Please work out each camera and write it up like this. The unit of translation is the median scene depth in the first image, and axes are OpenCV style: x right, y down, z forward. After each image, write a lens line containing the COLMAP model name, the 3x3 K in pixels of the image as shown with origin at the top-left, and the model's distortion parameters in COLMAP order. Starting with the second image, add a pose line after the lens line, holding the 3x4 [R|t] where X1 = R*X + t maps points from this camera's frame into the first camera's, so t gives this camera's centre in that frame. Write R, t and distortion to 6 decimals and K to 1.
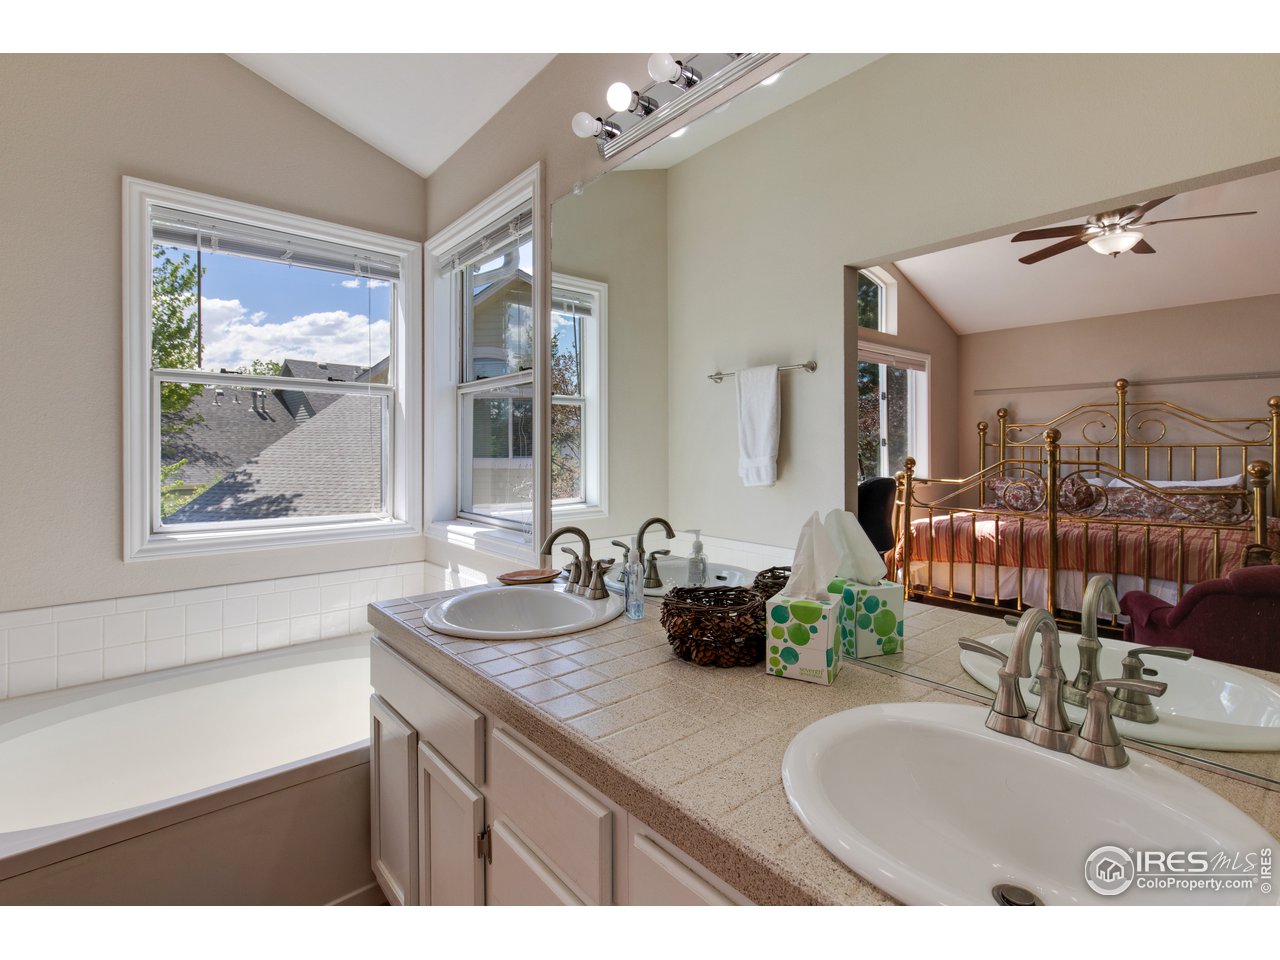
lens RADIAL K [[593.7, 0, 643.3], [0, 593.7, 460.0], [0, 0, 1]] dist [-0.002667, -0.000071]
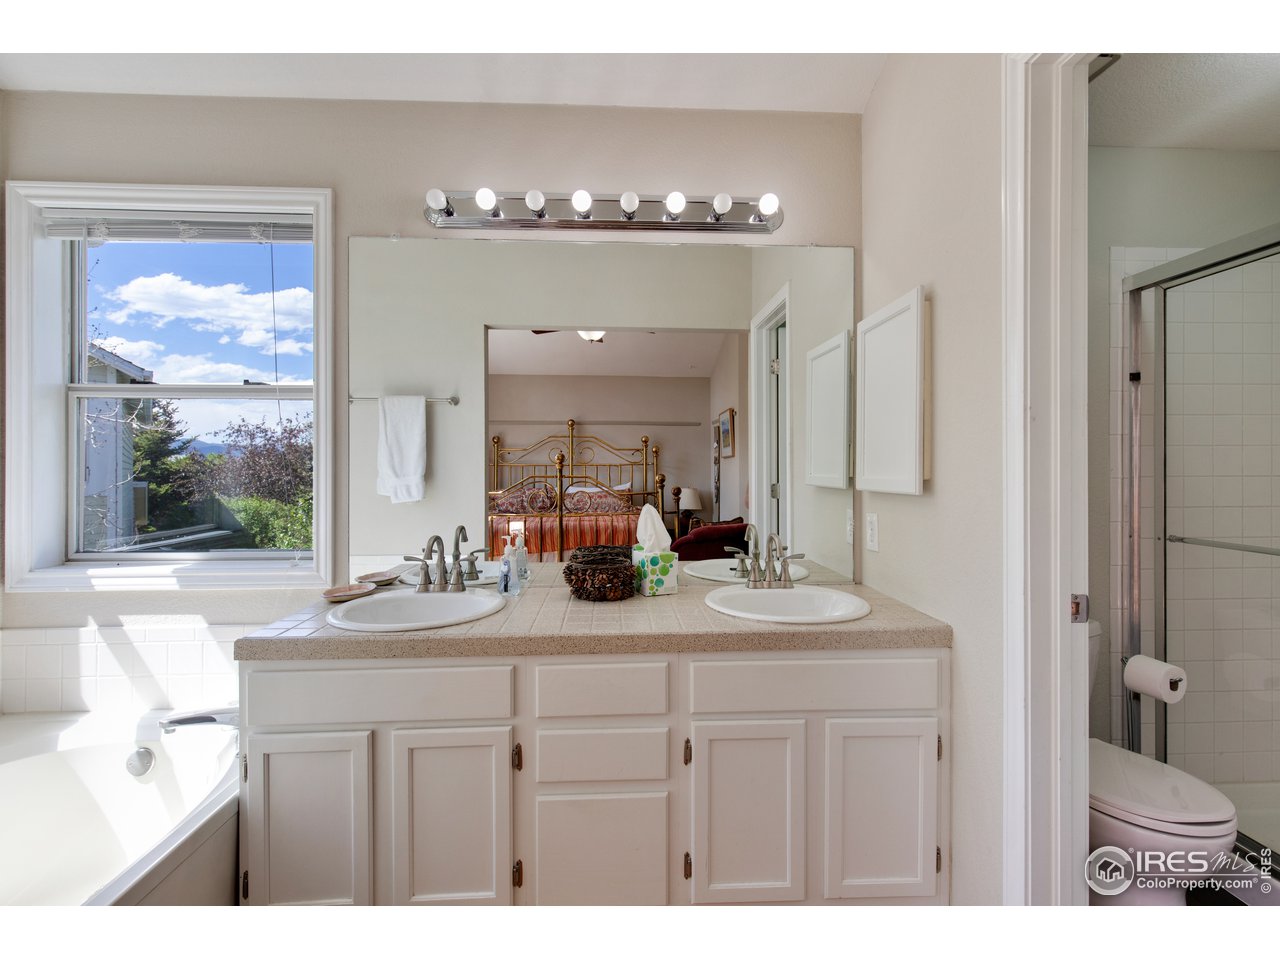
lens RADIAL K [[571.9, 0, 640.0], [0, 571.9, 480.0], [0, 0, 1]] dist [0.002548, 0.000229]
pose [[0.616373, -0.018917, 0.787227, -0.341303], [0.015007, 0.999812, 0.012275, -0.003394], [-0.787311, 0.004248, 0.616541, -0.013782]]
